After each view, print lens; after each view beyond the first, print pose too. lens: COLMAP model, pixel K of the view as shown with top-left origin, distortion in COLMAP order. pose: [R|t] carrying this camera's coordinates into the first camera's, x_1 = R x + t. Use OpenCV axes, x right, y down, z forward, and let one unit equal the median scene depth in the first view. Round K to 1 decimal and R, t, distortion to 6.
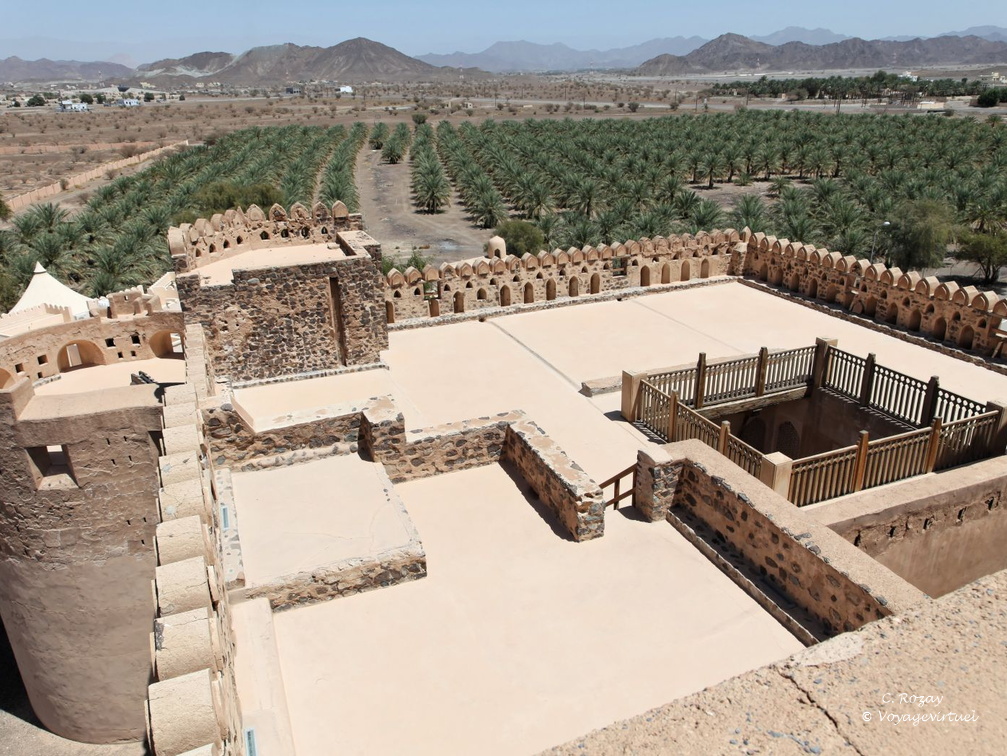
lens RADIAL K [[755.5, 0, 503.8], [0, 755.5, 372.9], [0, 0, 1]] dist [0.010788, 0.003697]
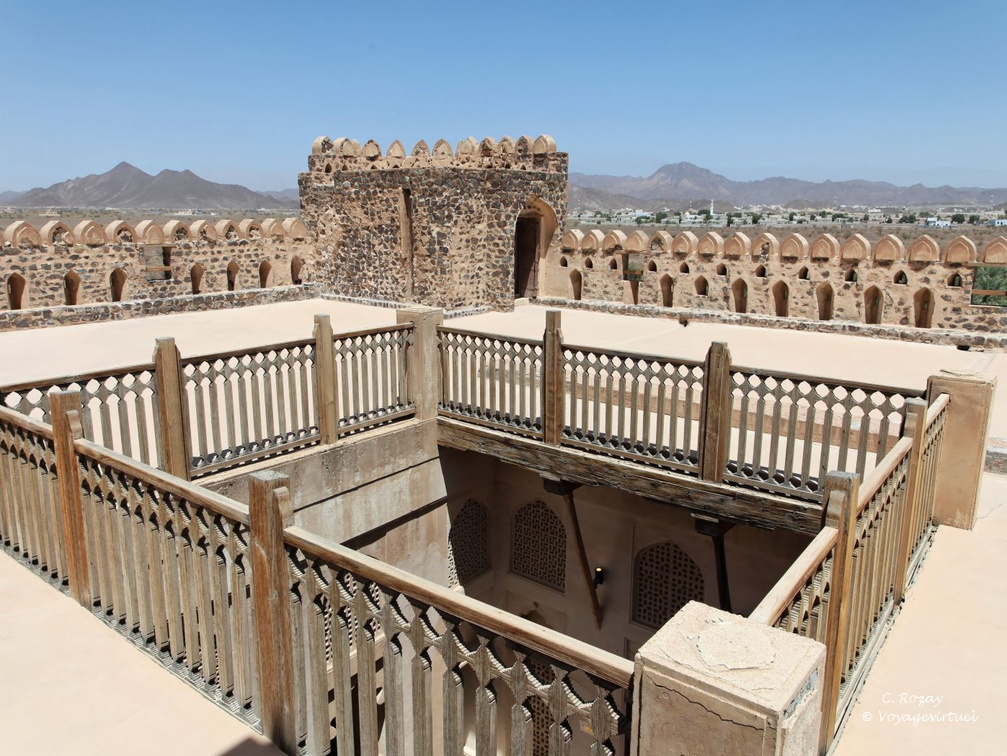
lens RADIAL K [[755.5, 0, 501.7], [0, 755.5, 380.8], [0, 0, 1]] dist [0.010788, 0.003697]
pose [[0.511435, 0.215516, -0.831858, 0.496850], [-0.331905, 0.942460, 0.040112, 0.004931], [0.792637, 0.255583, 0.553537, 0.585370]]
